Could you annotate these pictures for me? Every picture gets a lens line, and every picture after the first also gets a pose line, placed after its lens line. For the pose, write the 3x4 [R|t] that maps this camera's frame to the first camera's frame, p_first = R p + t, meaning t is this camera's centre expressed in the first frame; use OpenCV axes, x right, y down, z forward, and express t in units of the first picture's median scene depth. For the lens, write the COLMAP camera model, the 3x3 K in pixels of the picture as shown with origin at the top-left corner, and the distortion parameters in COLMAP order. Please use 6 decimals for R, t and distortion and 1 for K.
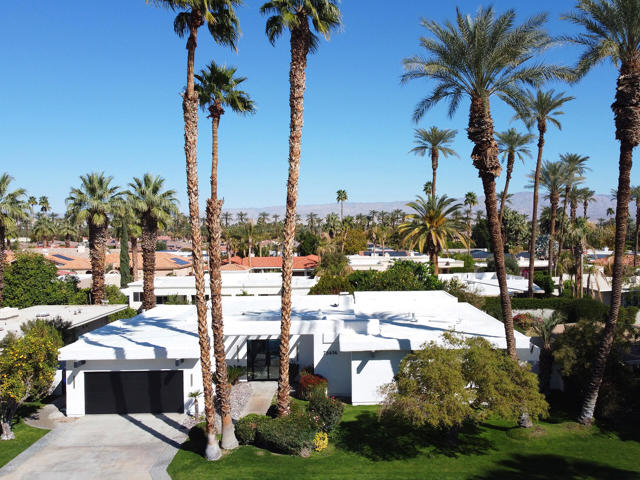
lens RADIAL K [[630.1, 0, 351.7], [0, 630.1, 231.9], [0, 0, 1]] dist [-0.005782, -0.015105]
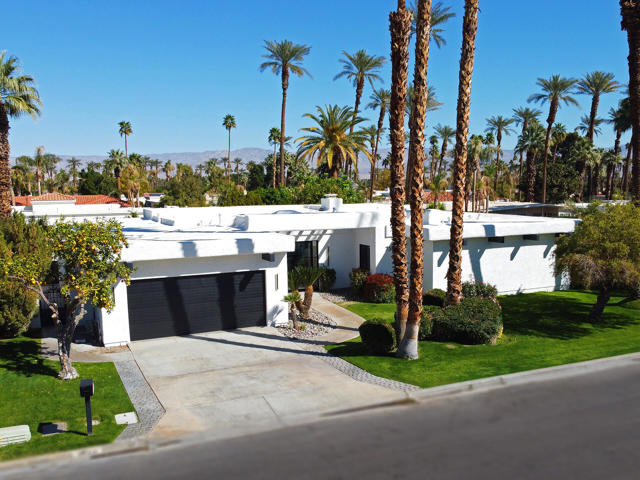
lens RADIAL K [[625.1, 0, 356.4], [0, 625.1, 278.8], [0, 0, 1]] dist [-0.005198, 0.004532]
pose [[0.903812, -0.062860, 0.423287, -0.484578], [0.002578, 0.989934, 0.141504, 0.124620], [-0.427922, -0.126801, 0.894877, 0.283120]]
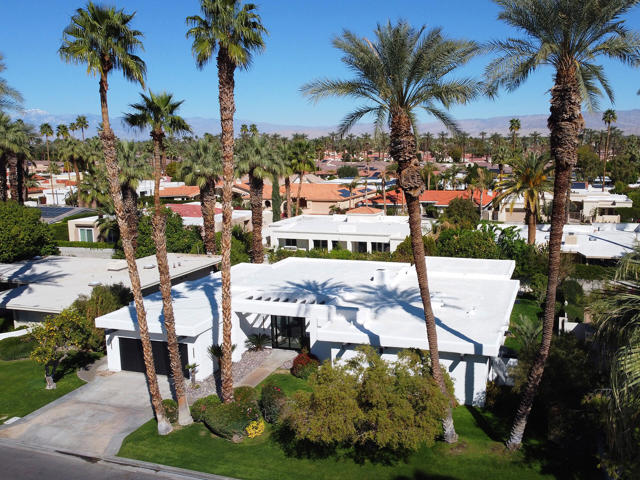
lens RADIAL K [[617.6, 0, 370.7], [0, 617.6, 240.6], [0, 0, 1]] dist [-0.003248, -0.009209]
pose [[0.944583, 0.050770, -0.324322, 0.413631], [0.001646, 0.987223, 0.159338, -0.150664], [0.328268, -0.151042, 0.932430, 0.073142]]
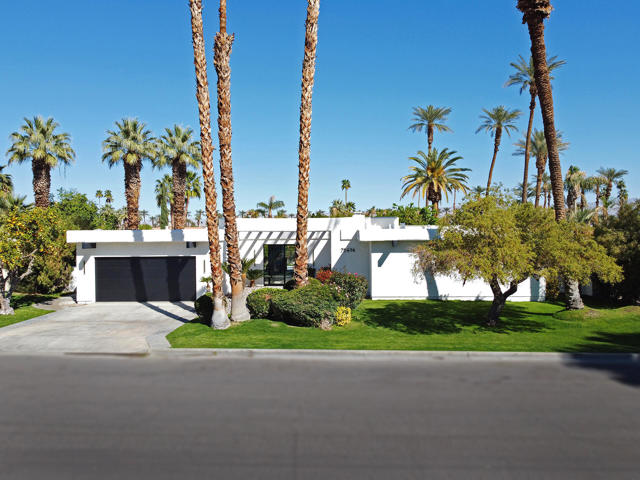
lens RADIAL K [[490.0, 0, 320.0], [0, 490.0, 240.0], [0, 0, 1]] dist [-0.006867, 0.000547]
pose [[0.998076, 0.003344, -0.061914, -0.033713], [-0.002810, 0.999958, 0.008703, 0.187617], [0.061941, -0.008512, 0.998044, 0.269504]]
